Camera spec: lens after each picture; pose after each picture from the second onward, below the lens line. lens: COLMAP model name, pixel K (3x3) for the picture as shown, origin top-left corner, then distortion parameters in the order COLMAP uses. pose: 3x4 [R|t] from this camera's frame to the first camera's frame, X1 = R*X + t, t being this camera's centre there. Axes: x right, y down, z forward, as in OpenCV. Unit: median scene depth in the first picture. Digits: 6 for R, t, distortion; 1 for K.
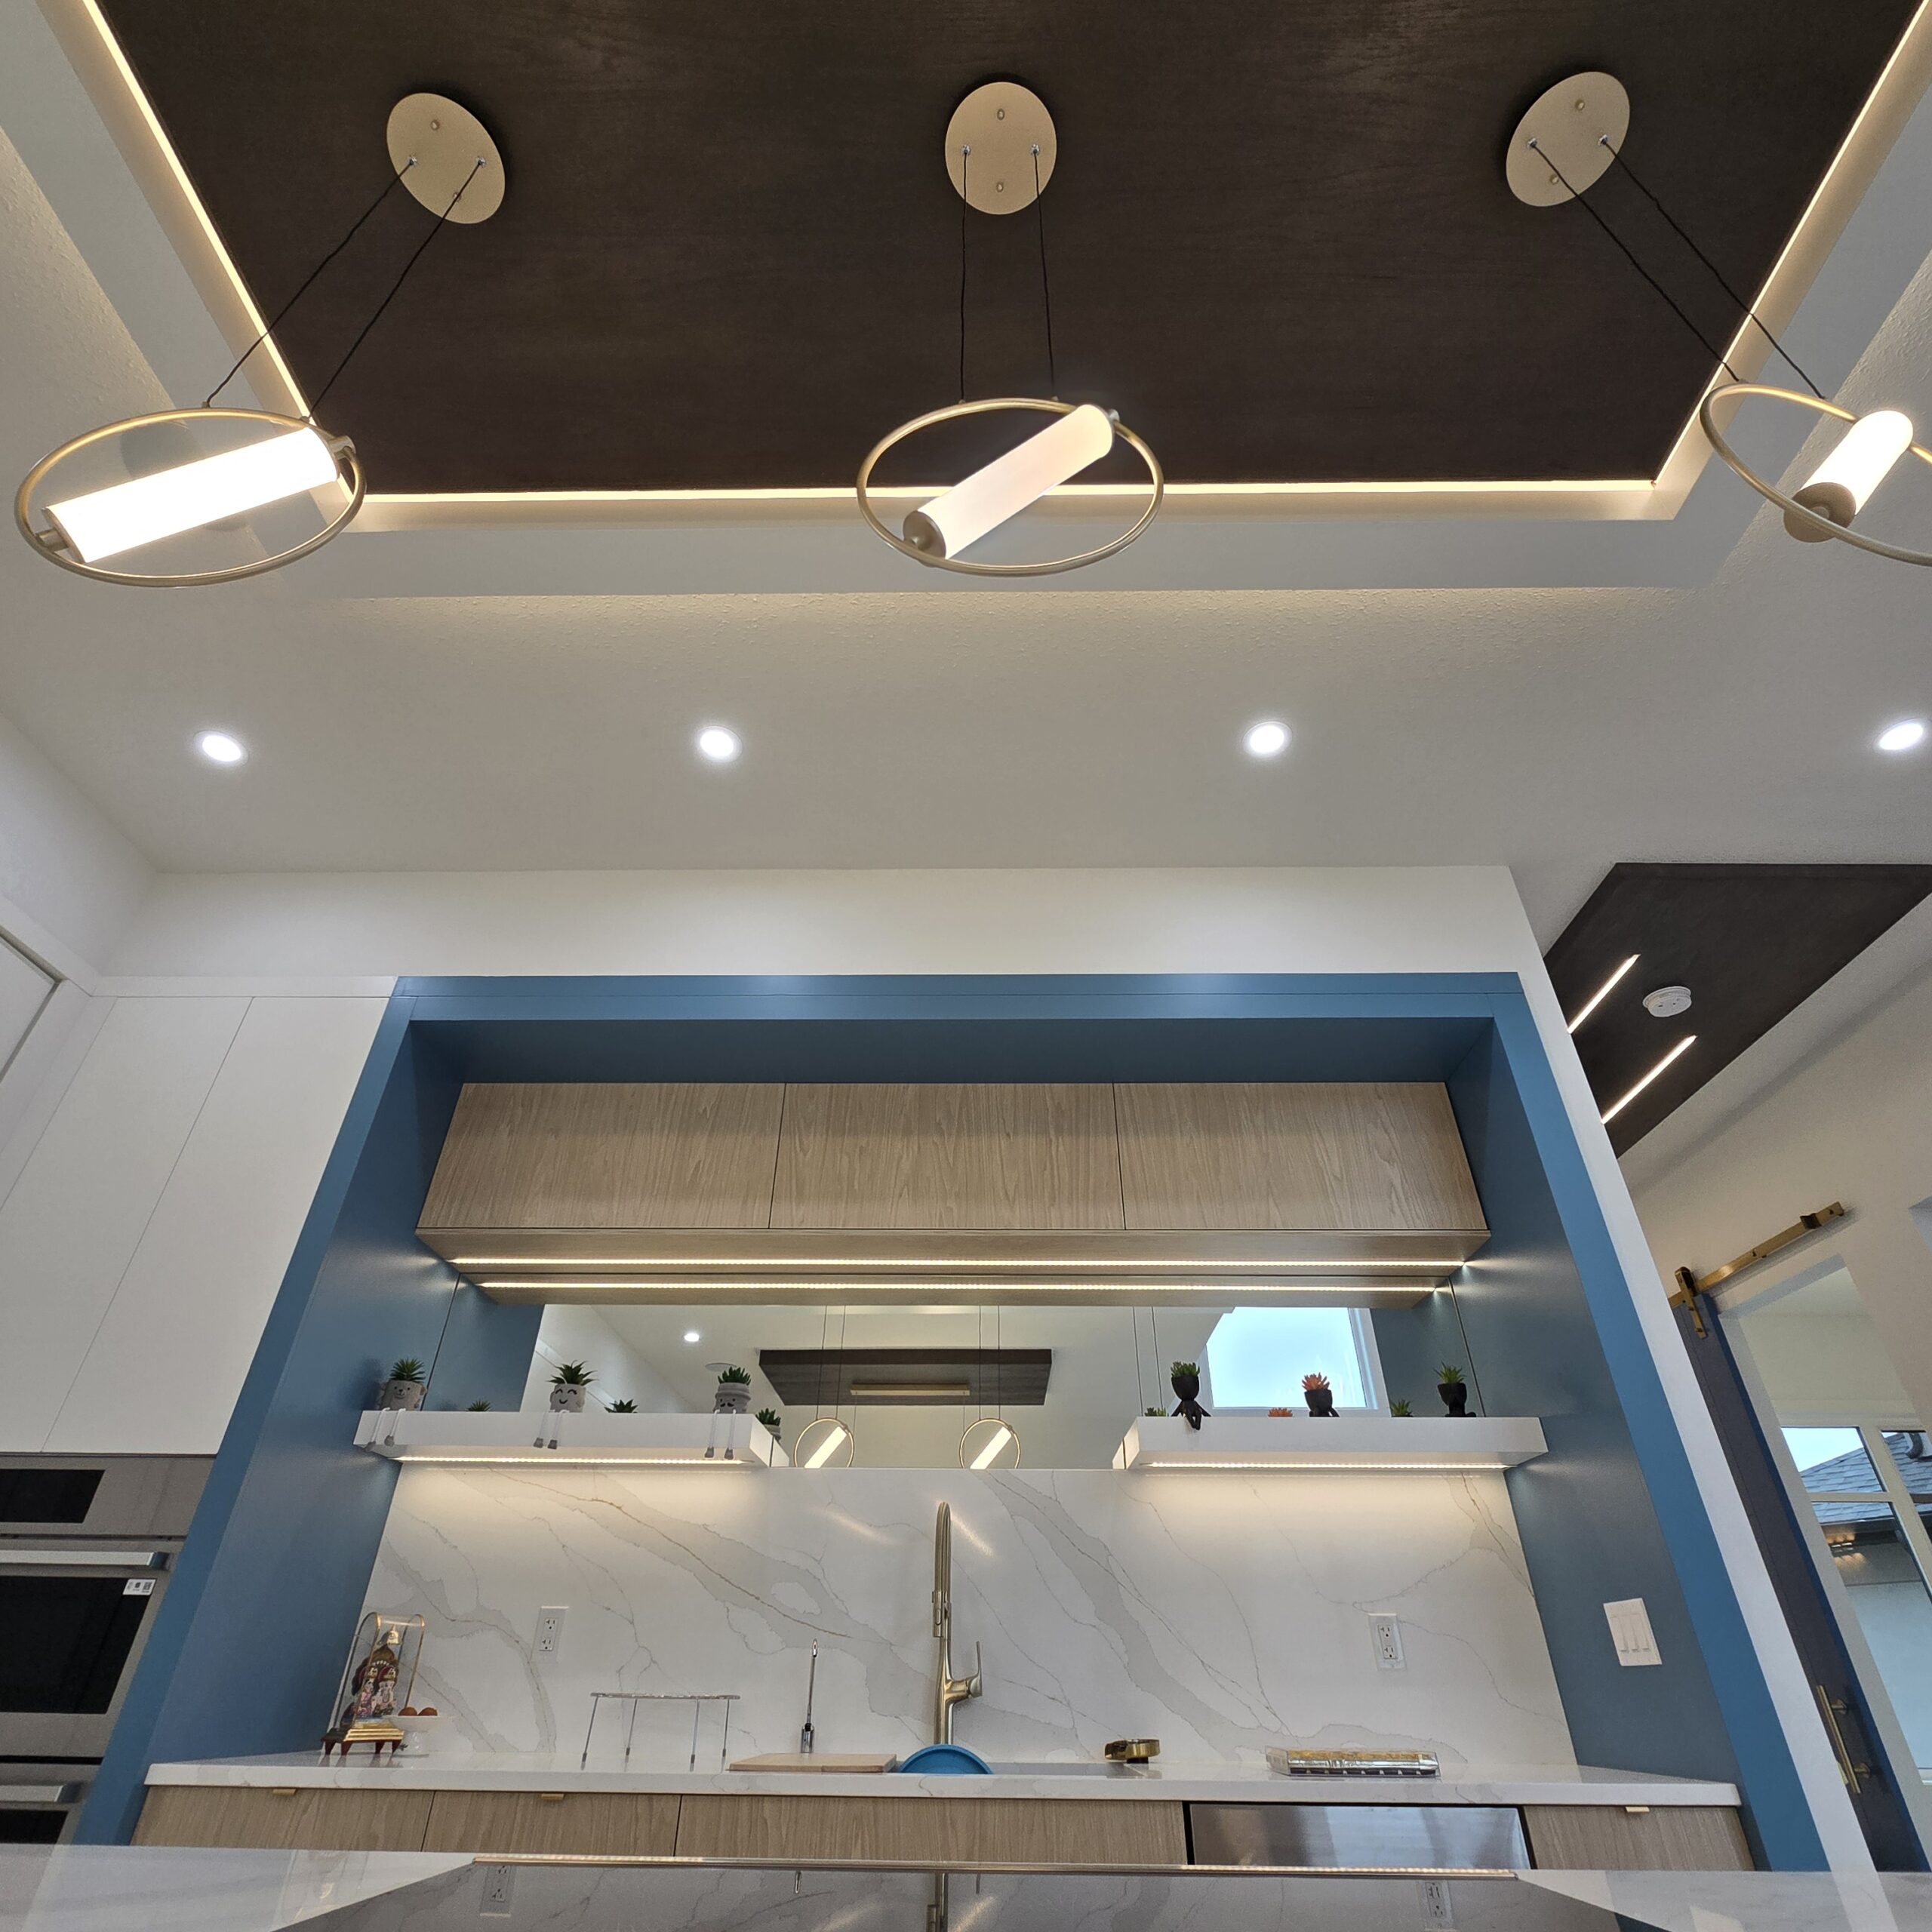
lens RADIAL K [[1057.3, 0, 957.8], [0, 1057.3, 947.8], [0, 0, 1]] dist [-0.005614, 0.001350]
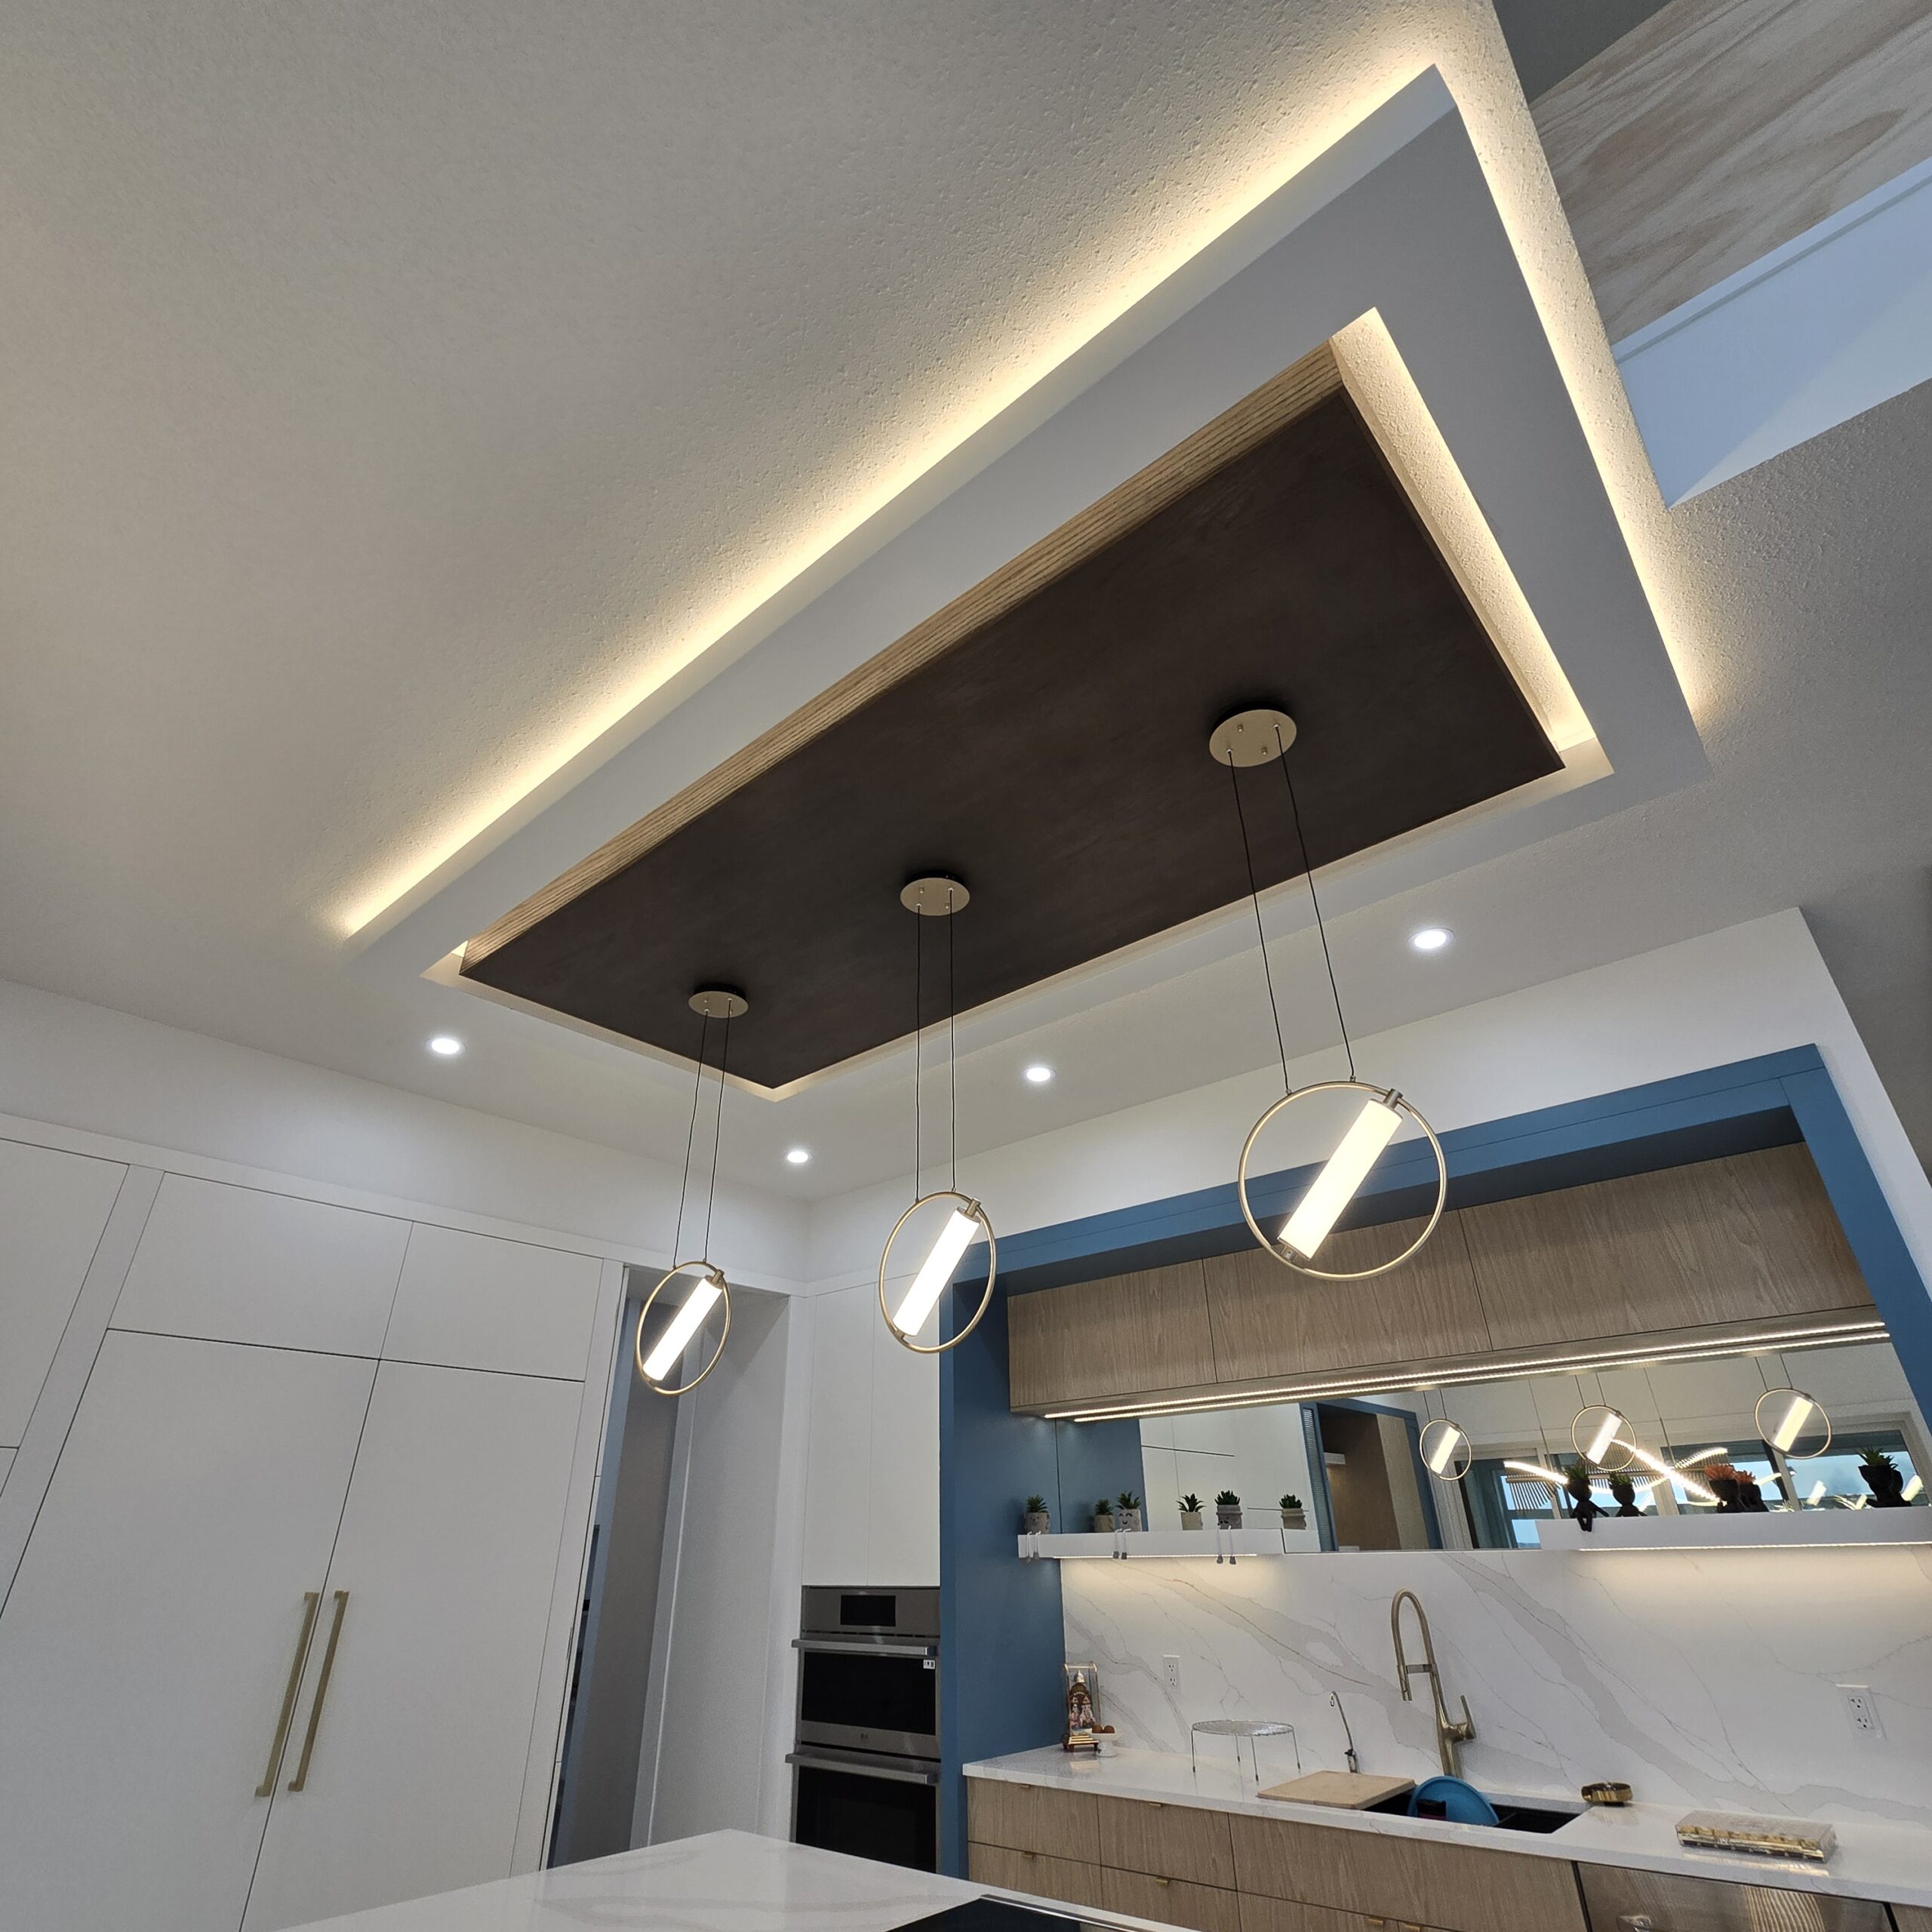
lens RADIAL K [[1054.1, 0, 958.8], [0, 1054.1, 949.9], [0, 0, 1]] dist [-0.003123, -0.000888]
pose [[0.763302, -0.339446, -0.549678, 0.497680], [0.390154, 0.920366, -0.026577, -0.336495], [0.514927, -0.194173, 0.834954, -0.179954]]
